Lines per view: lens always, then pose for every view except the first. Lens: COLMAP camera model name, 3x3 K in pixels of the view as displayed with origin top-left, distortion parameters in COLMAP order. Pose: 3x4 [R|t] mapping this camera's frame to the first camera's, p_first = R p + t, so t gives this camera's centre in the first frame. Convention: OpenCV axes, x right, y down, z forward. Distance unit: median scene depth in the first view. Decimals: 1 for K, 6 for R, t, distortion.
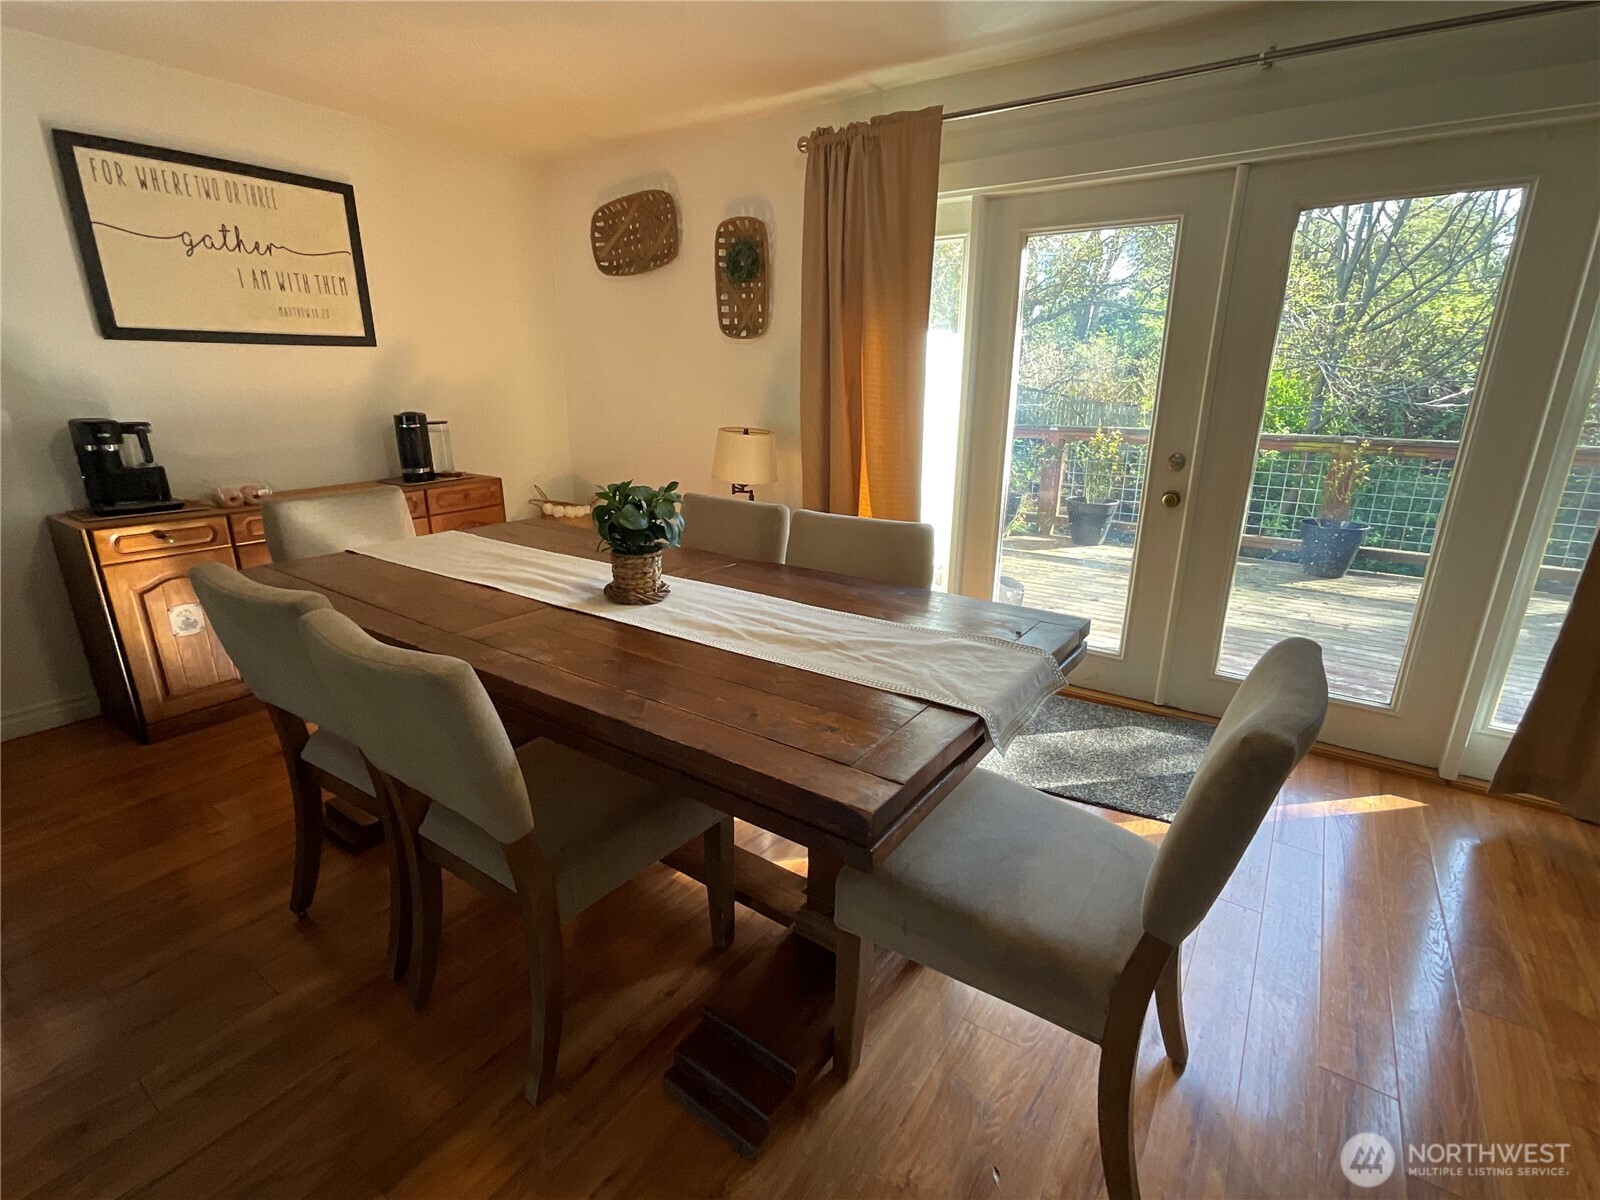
lens RADIAL K [[750.8, 0, 798.9], [0, 750.8, 597.5], [0, 0, 1]] dist [-0.005877, 0.007412]
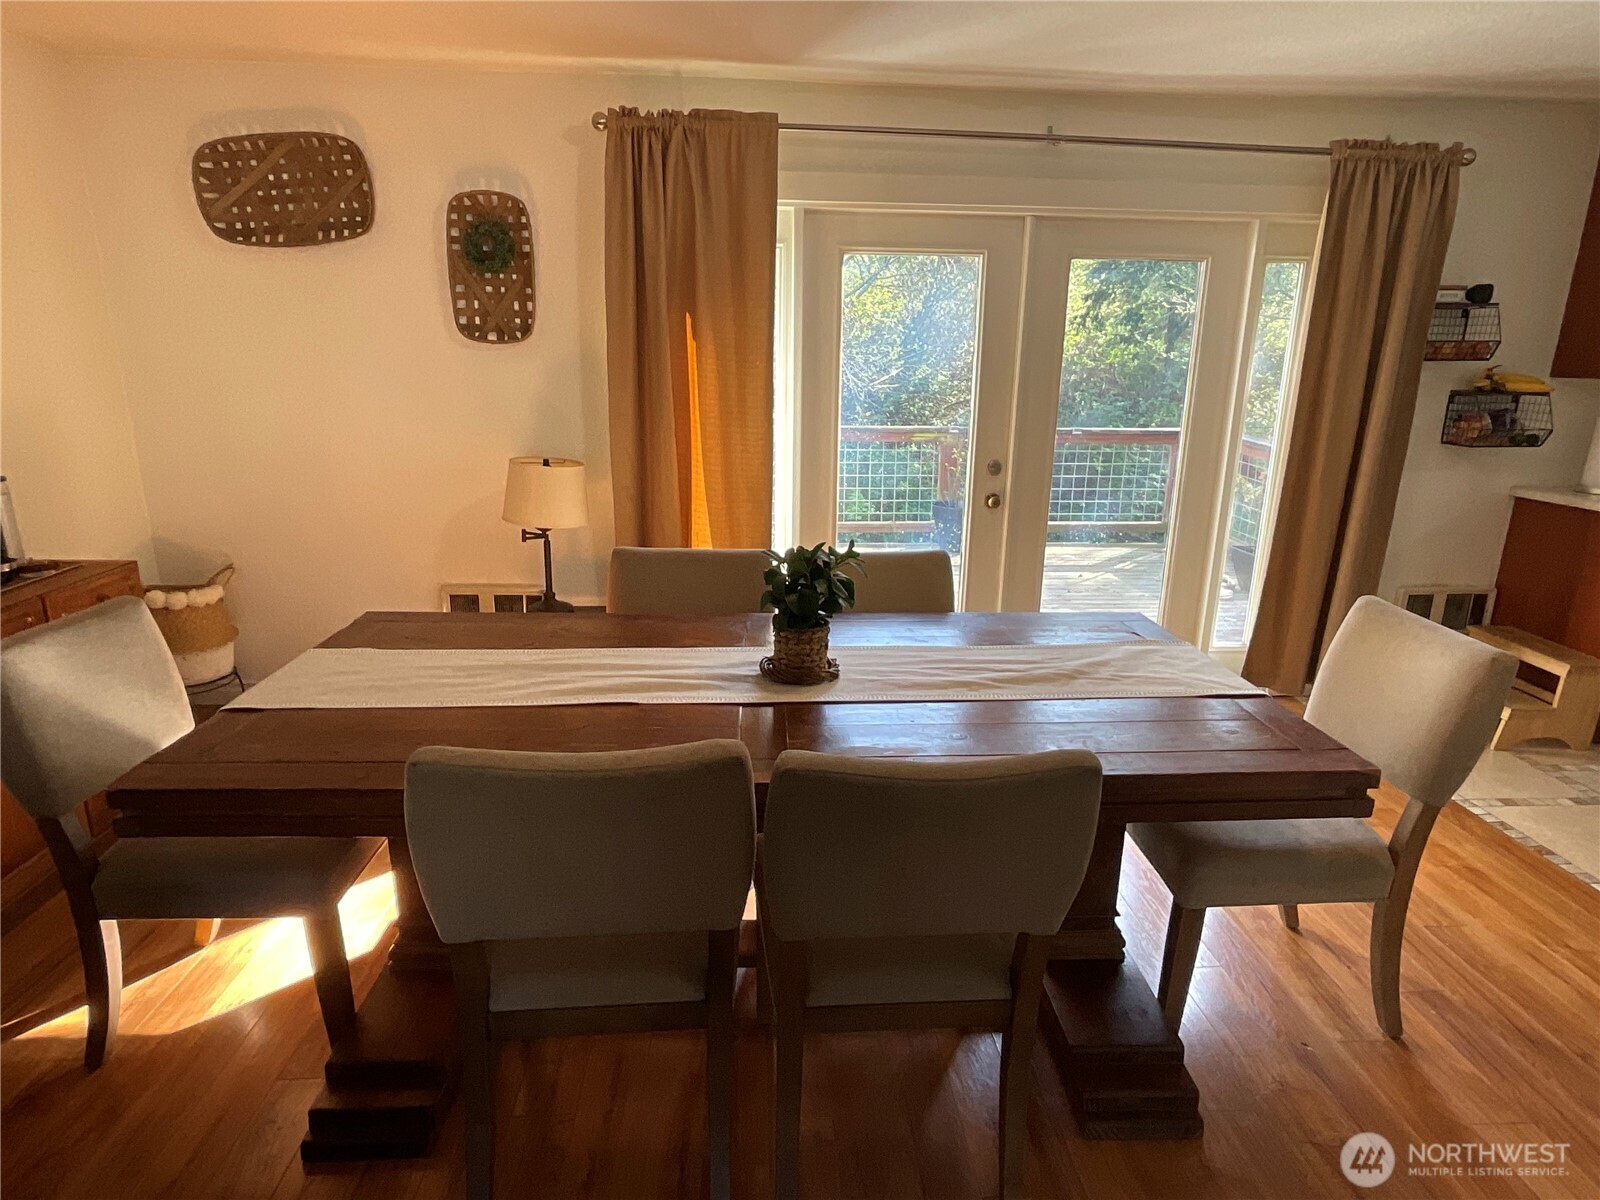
lens RADIAL K [[906.8, 0, 797.3], [0, 906.8, 606.9], [0, 0, 1]] dist [-0.015435, 0.006855]
pose [[0.787808, -0.161387, 0.594402, -0.519297], [0.167710, 0.984804, 0.045107, -0.078718], [-0.592649, 0.064152, 0.802902, 0.093678]]
